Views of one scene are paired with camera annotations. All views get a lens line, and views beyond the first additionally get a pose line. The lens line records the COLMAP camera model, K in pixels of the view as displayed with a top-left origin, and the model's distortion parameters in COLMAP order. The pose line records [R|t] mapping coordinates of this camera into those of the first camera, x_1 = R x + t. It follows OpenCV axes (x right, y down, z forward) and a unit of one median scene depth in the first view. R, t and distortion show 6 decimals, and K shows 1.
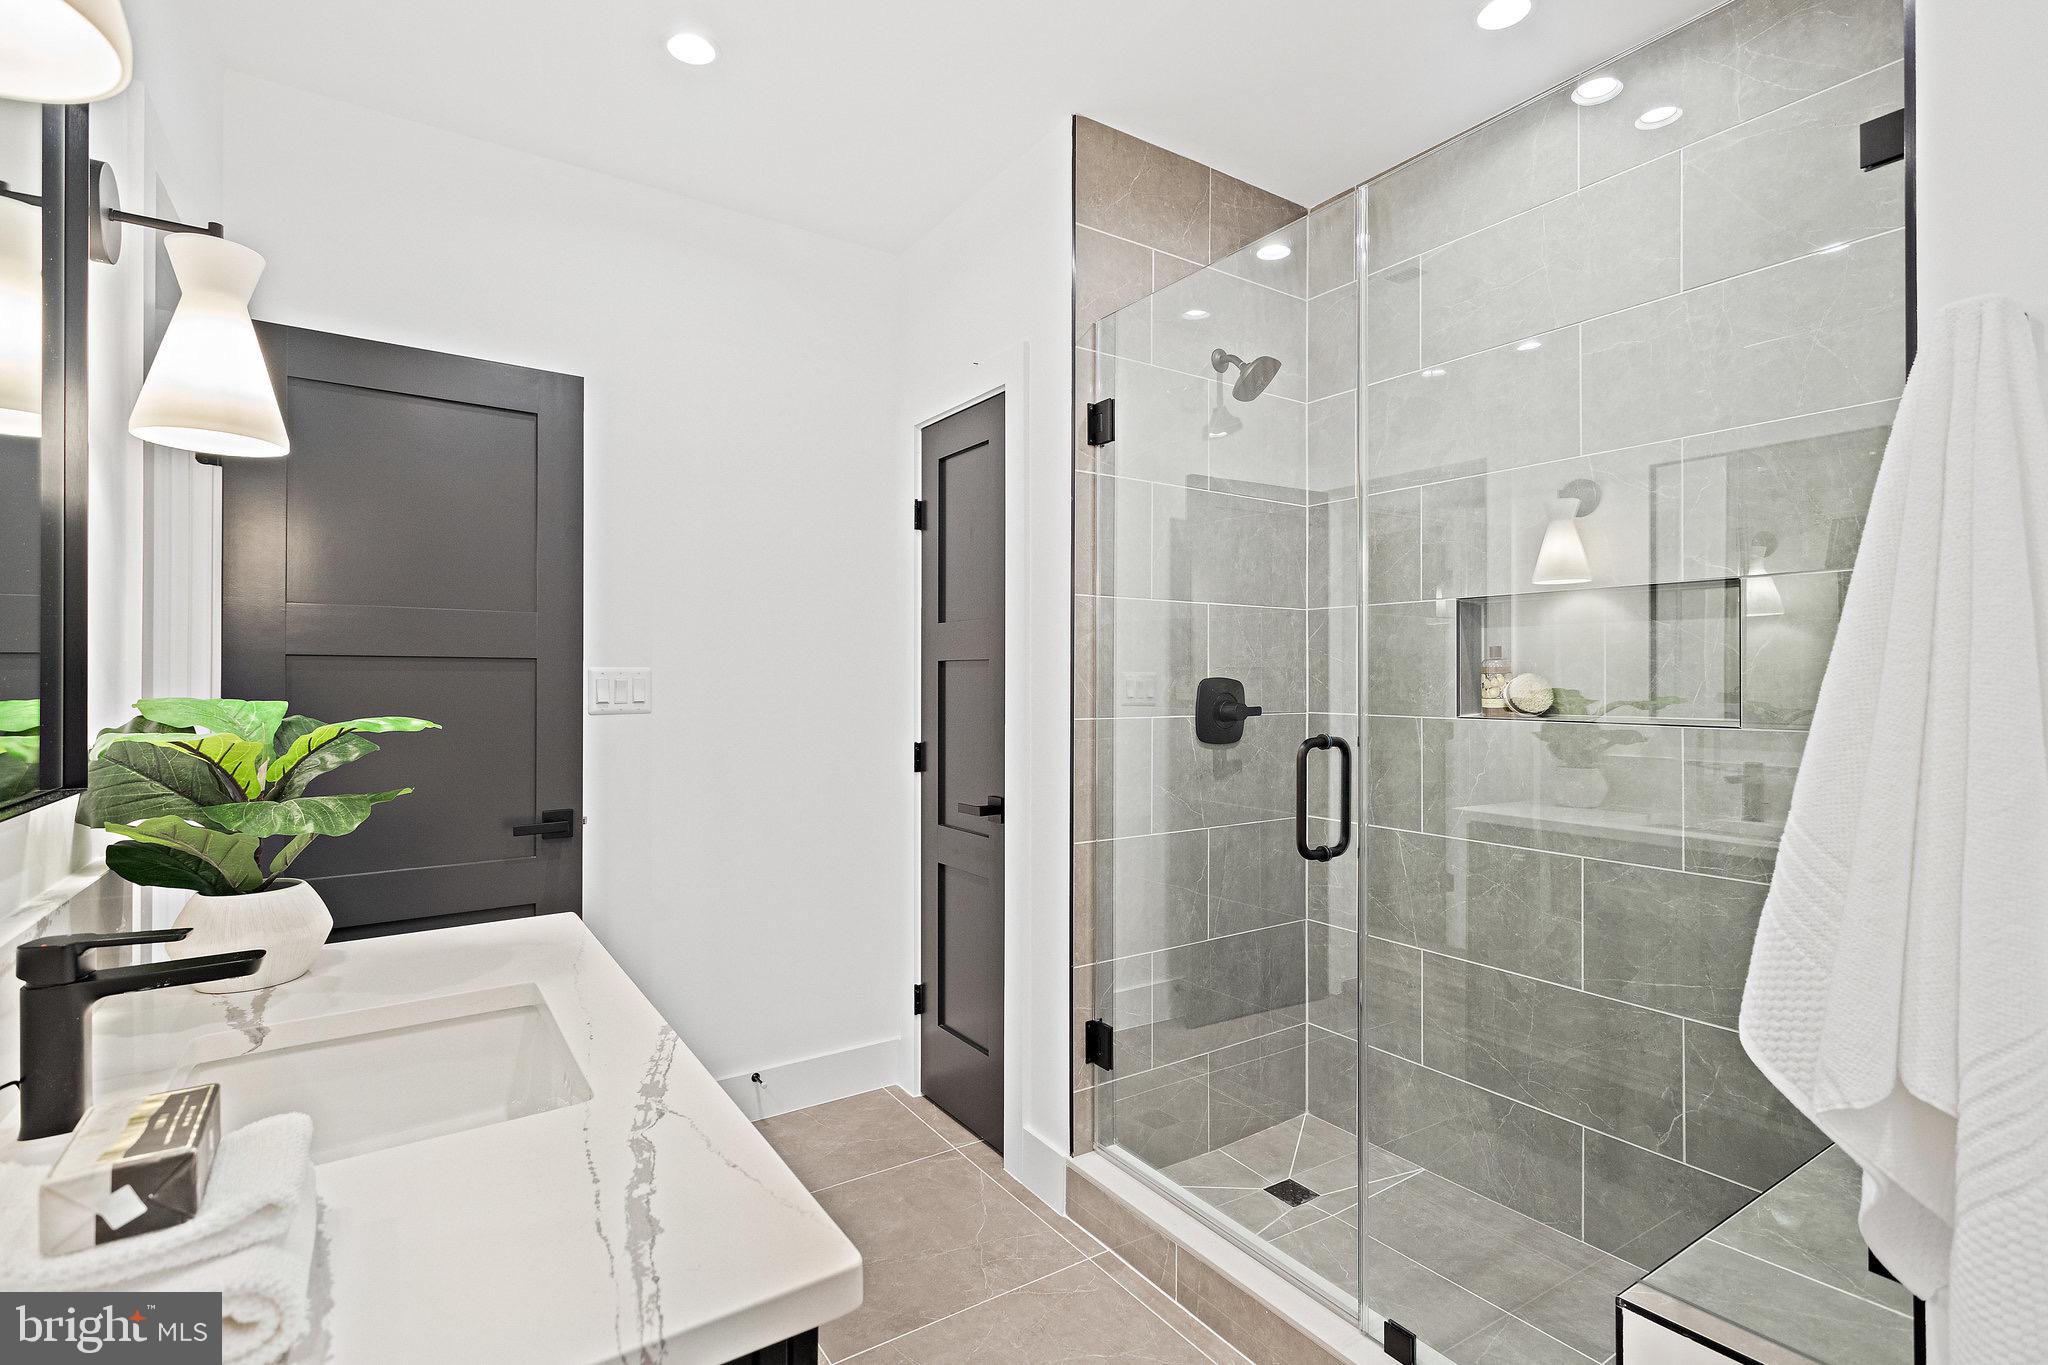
lens RADIAL K [[977.9, 0, 1027.0], [0, 977.9, 683.6], [0, 0, 1]] dist [-0.032109, -0.000536]
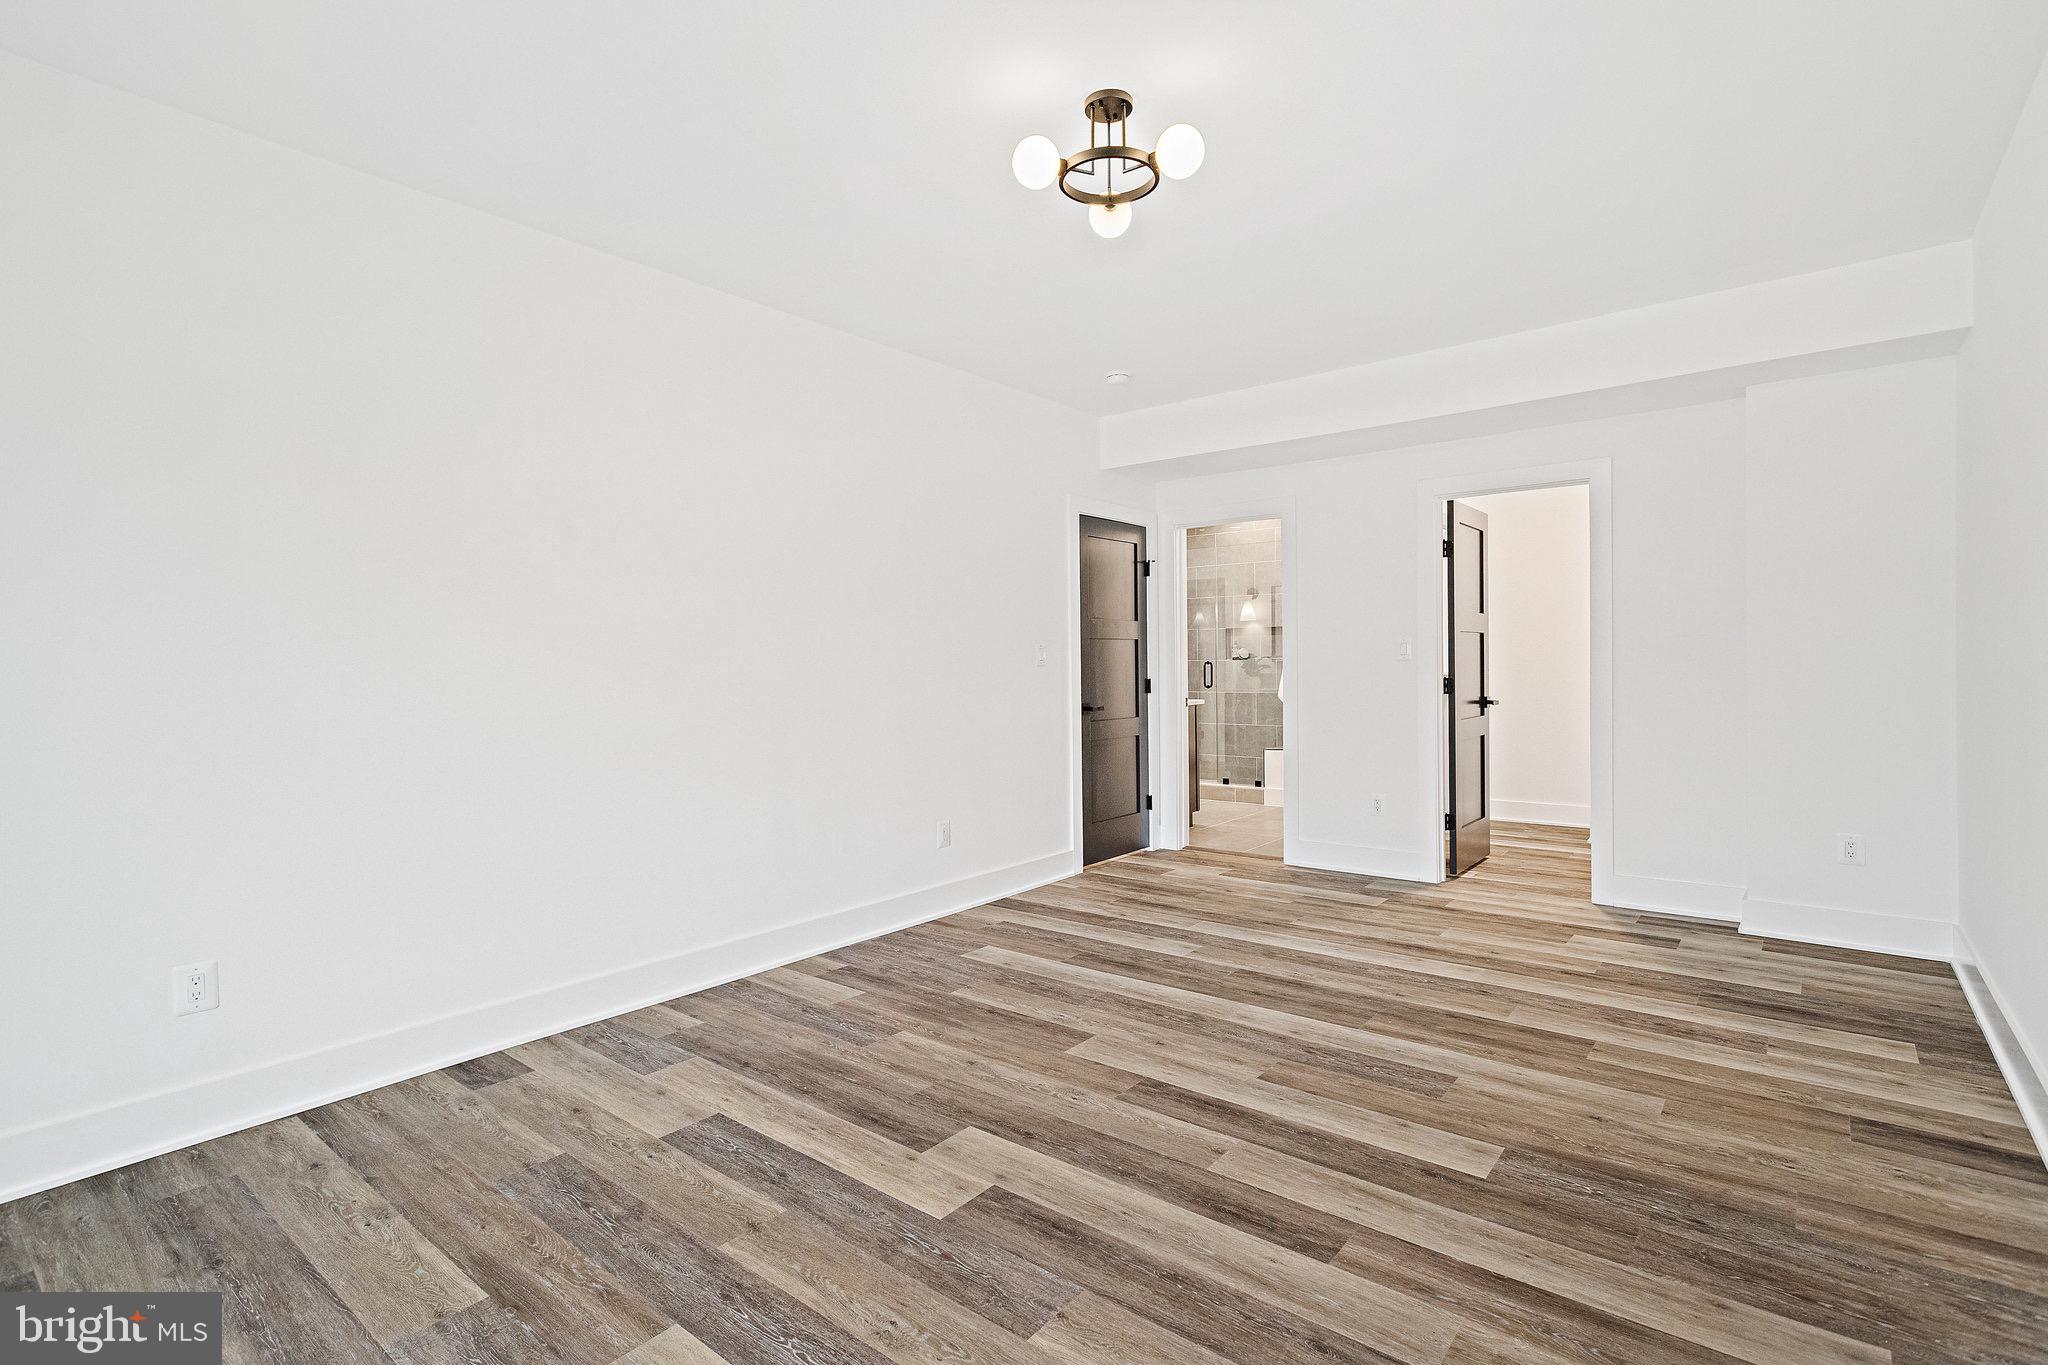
lens RADIAL K [[977.9, 0, 1022.7], [0, 977.9, 673.4], [0, 0, 1]] dist [-0.032109, -0.000536]
pose [[0.954186, -0.014881, 0.298843, -1.378114], [0.011509, 0.999849, 0.013043, 0.026102], [-0.298992, -0.009006, 0.954213, -2.279043]]
